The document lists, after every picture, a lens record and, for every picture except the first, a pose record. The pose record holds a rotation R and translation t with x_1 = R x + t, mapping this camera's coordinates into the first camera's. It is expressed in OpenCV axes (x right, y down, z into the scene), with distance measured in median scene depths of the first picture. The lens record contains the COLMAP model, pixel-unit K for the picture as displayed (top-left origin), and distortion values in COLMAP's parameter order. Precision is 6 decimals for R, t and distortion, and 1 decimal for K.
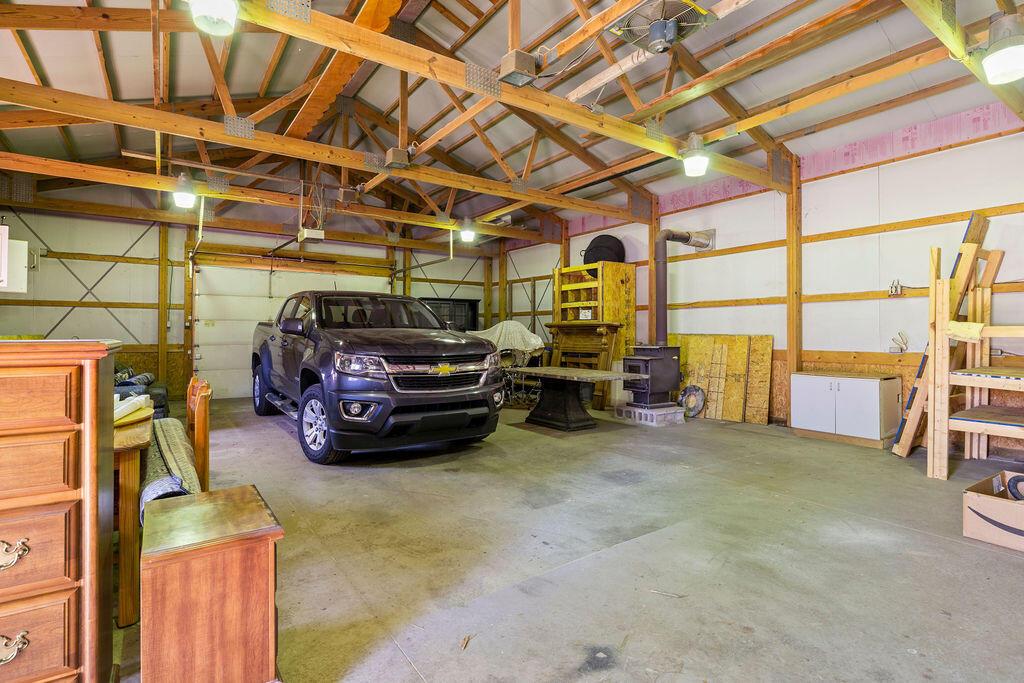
lens RADIAL K [[507.7, 0, 511.1], [0, 507.7, 335.7], [0, 0, 1]] dist [-0.000035, -0.000161]
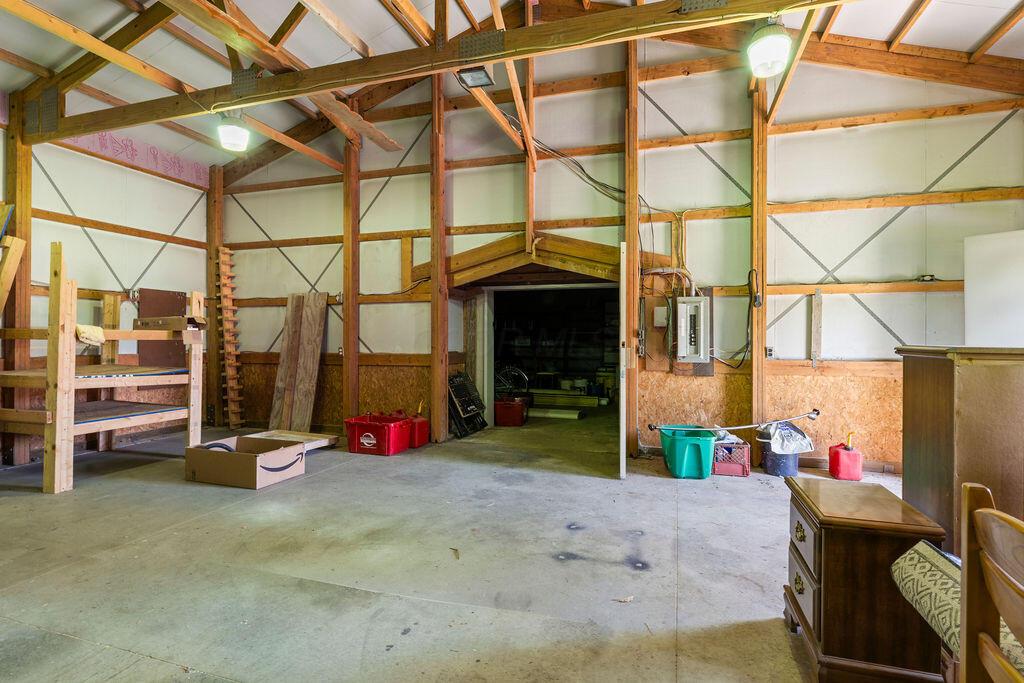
lens RADIAL K [[507.7, 0, 512.6], [0, 507.7, 338.3], [0, 0, 1]] dist [-0.000035, -0.000161]
pose [[-0.606339, -0.005337, 0.795188, -0.627196], [0.000749, 0.999973, 0.007283, -0.012762], [-0.795206, 0.005012, -0.606319, 1.387022]]
